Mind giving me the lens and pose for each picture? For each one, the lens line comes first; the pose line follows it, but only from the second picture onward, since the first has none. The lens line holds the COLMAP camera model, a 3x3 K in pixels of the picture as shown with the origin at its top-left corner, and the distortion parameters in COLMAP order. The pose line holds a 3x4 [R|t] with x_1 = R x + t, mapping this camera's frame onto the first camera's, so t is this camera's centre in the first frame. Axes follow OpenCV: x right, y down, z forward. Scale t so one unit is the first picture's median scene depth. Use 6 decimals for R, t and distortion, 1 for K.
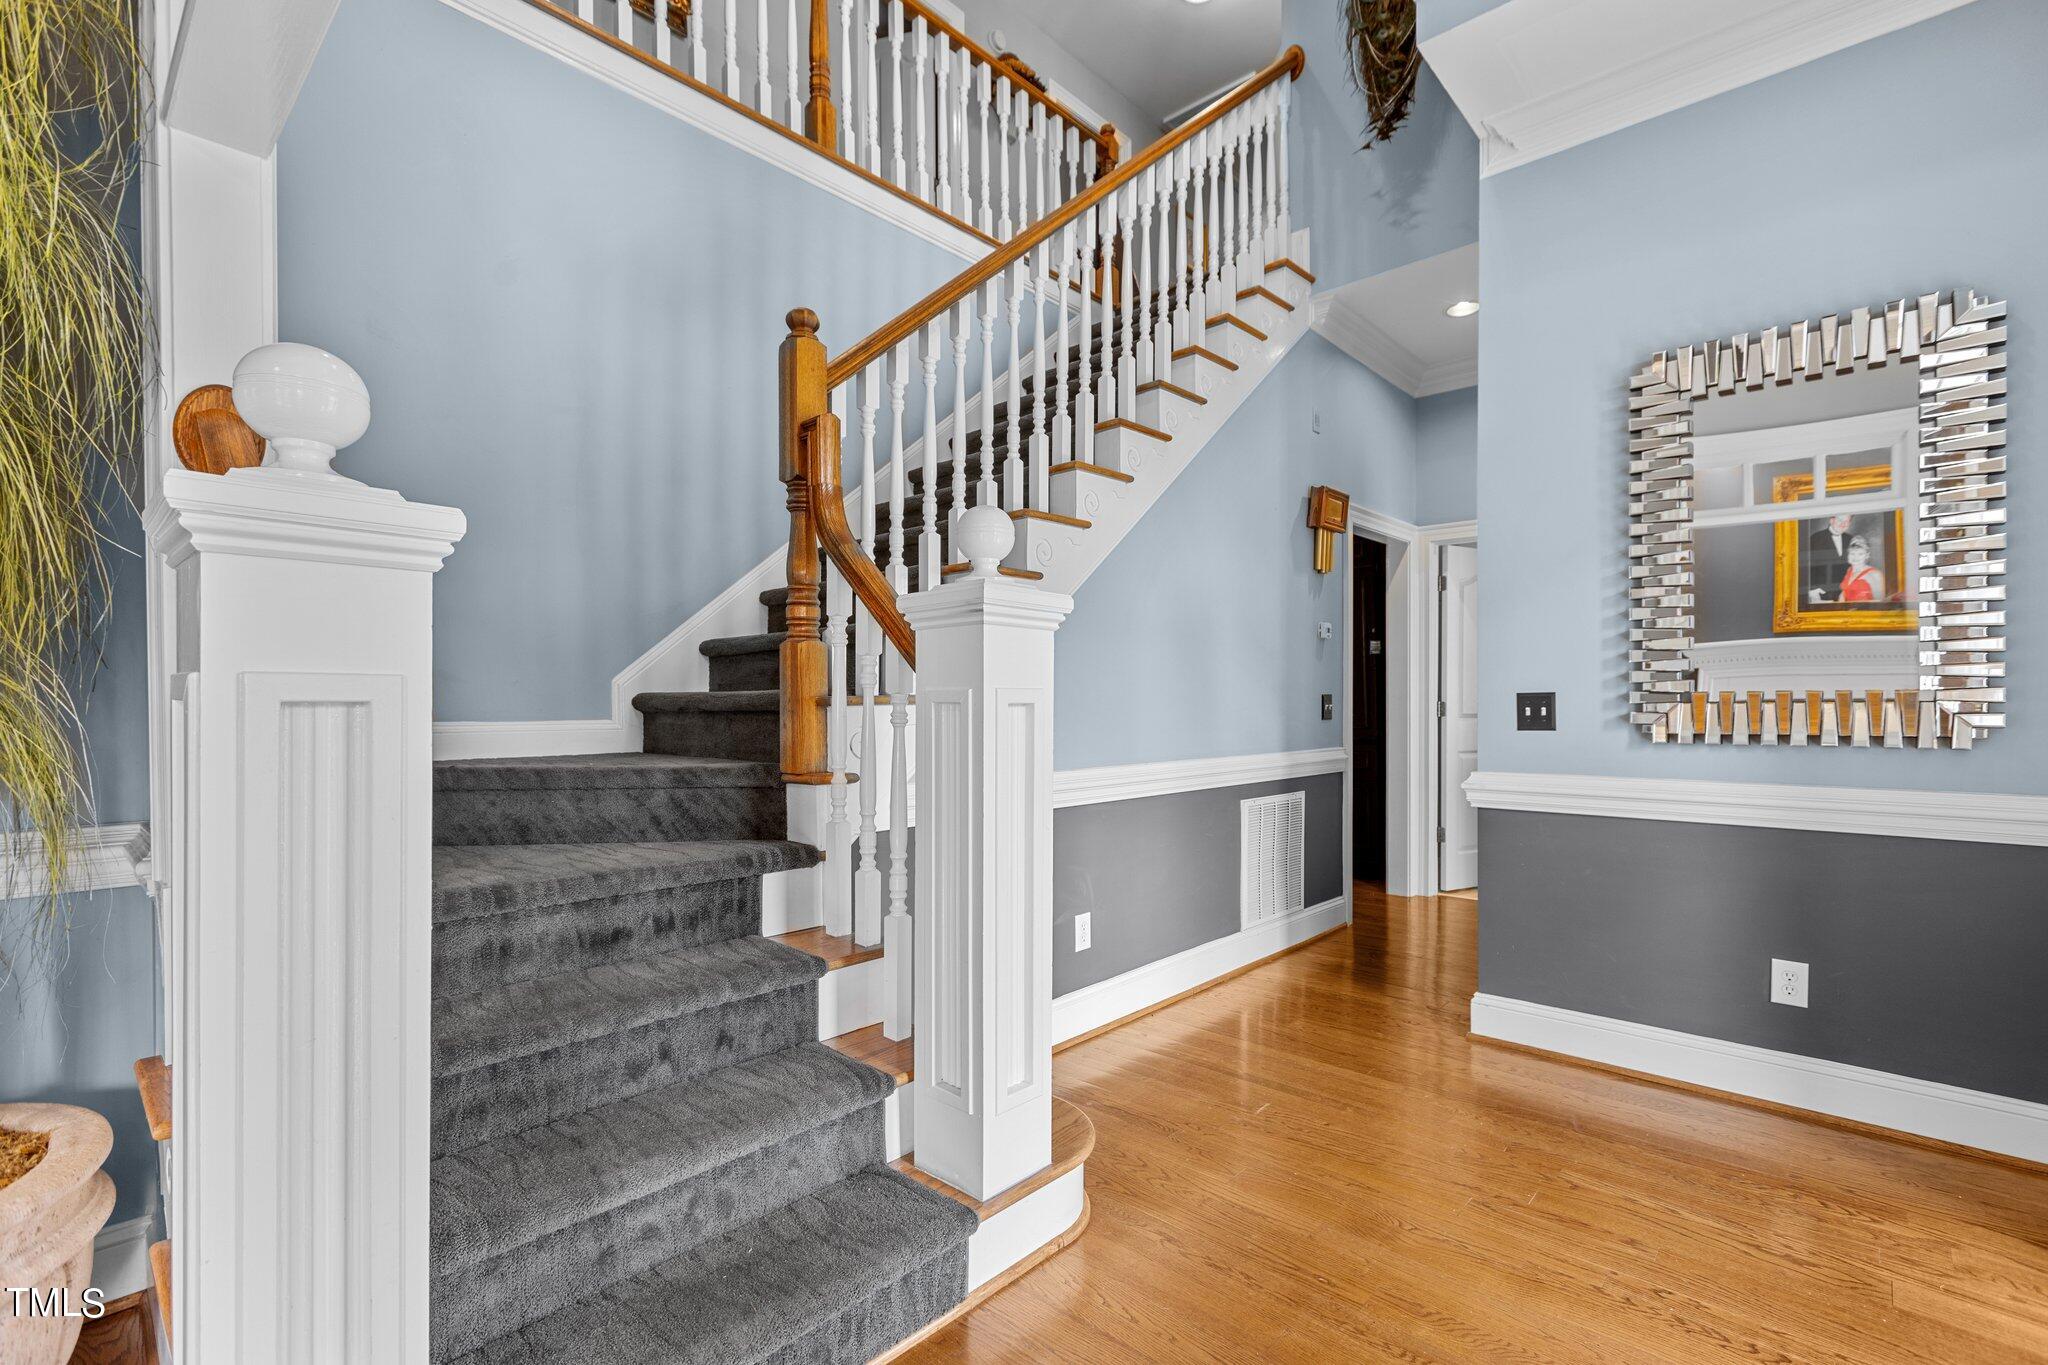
lens RADIAL K [[917.6, 0, 1024.0], [0, 917.6, 682.5], [0, 0, 1]] dist [0.000578, -0.000194]
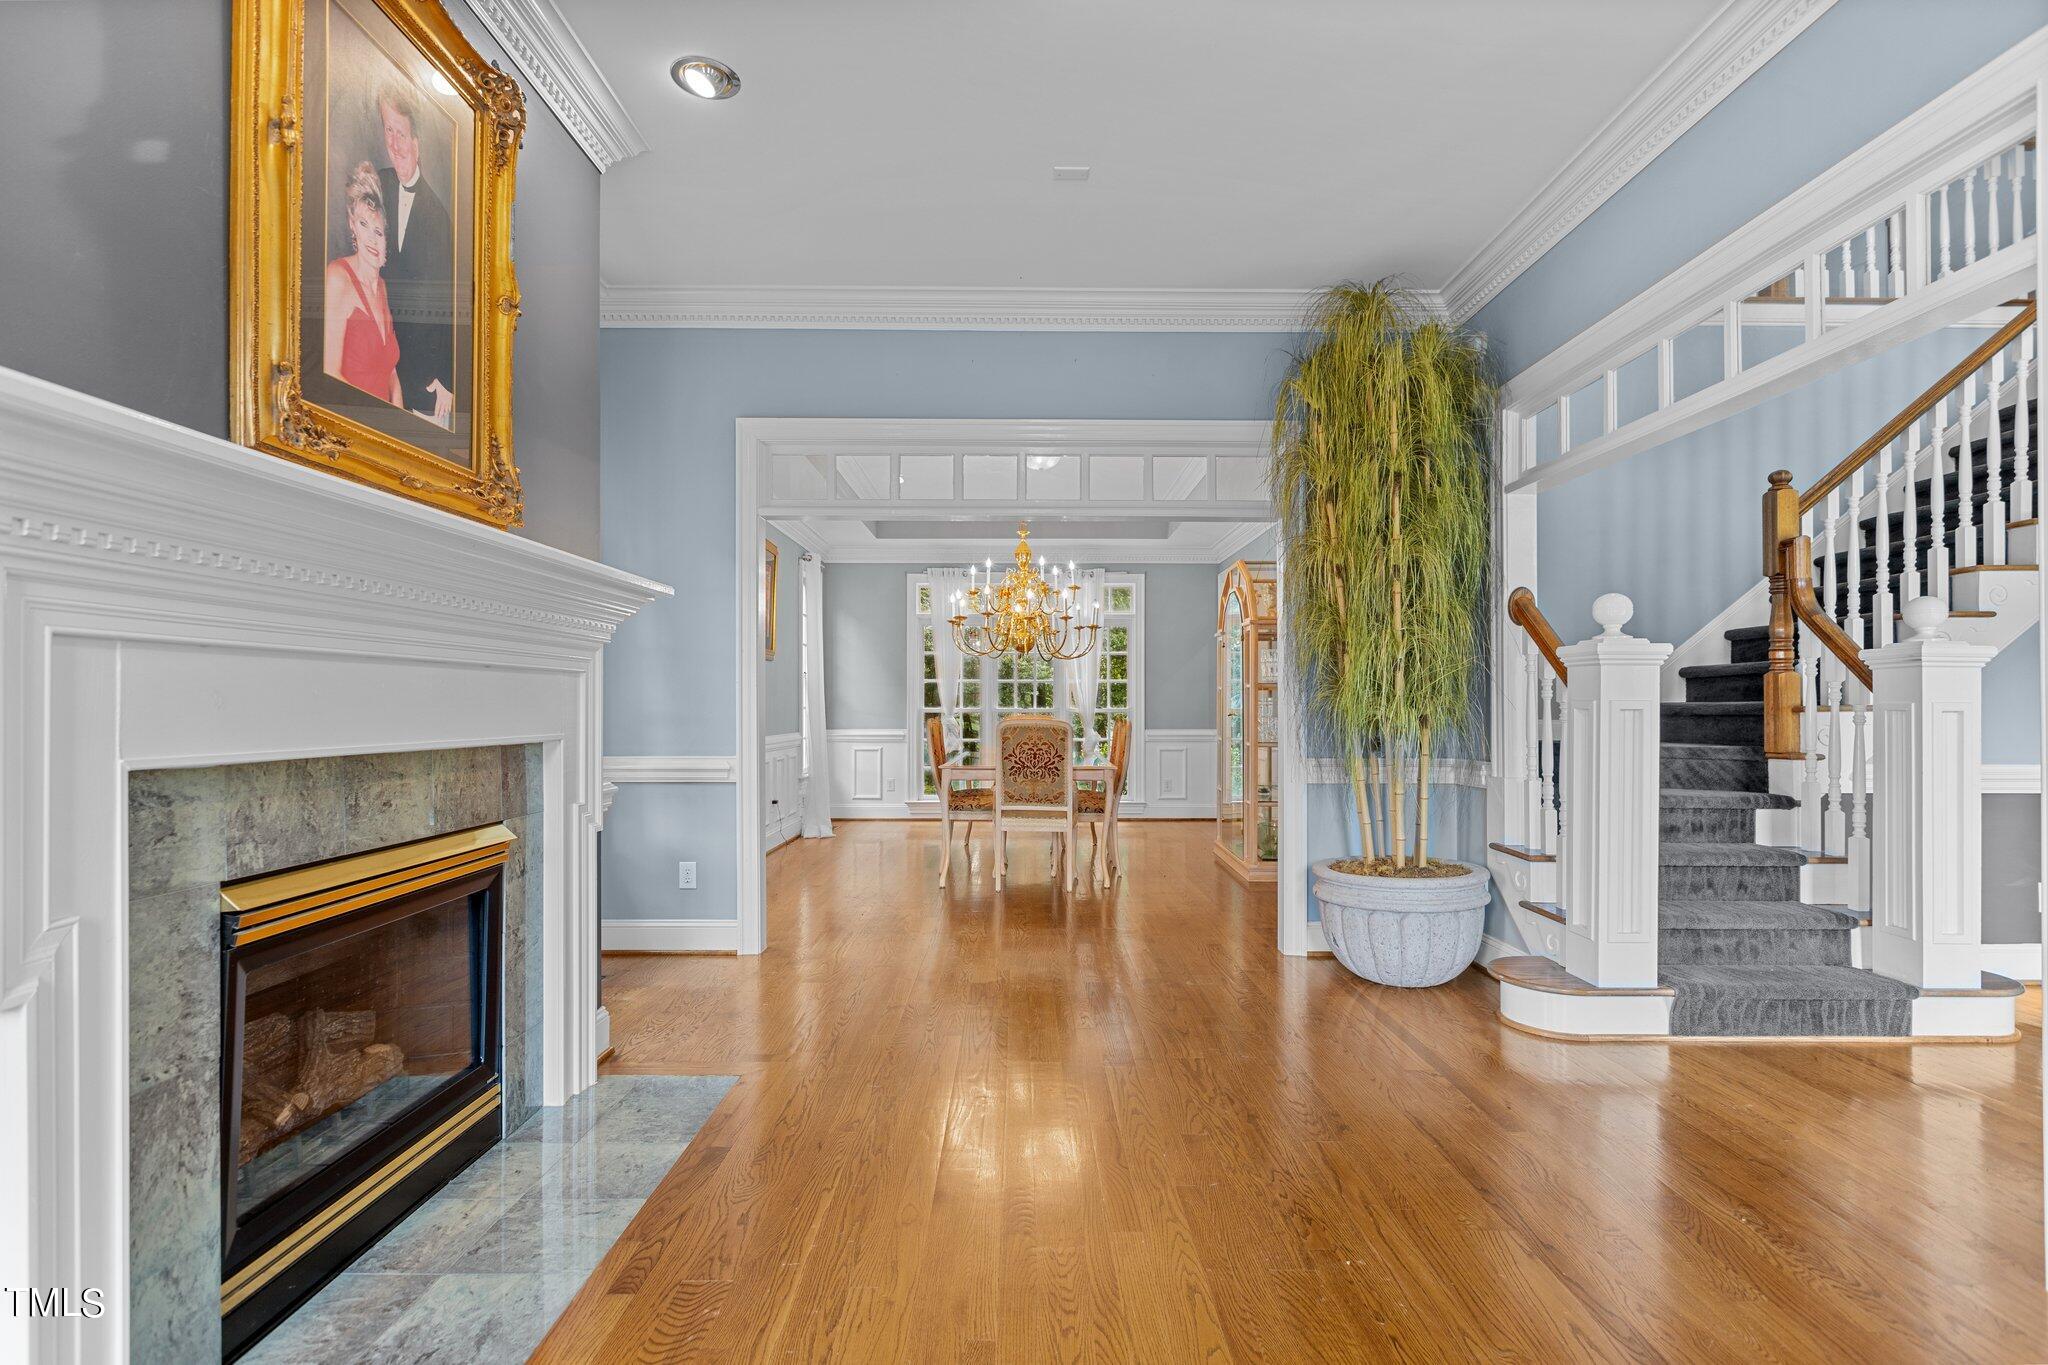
lens RADIAL K [[976.6, 0, 1019.8], [0, 976.6, 697.3], [0, 0, 1]] dist [-0.003303, -0.001652]
pose [[0.674781, -0.003582, -0.738009, 0.128870], [0.012924, 0.999892, 0.006964, -0.030905], [0.737905, -0.014237, 0.674755, -1.215104]]
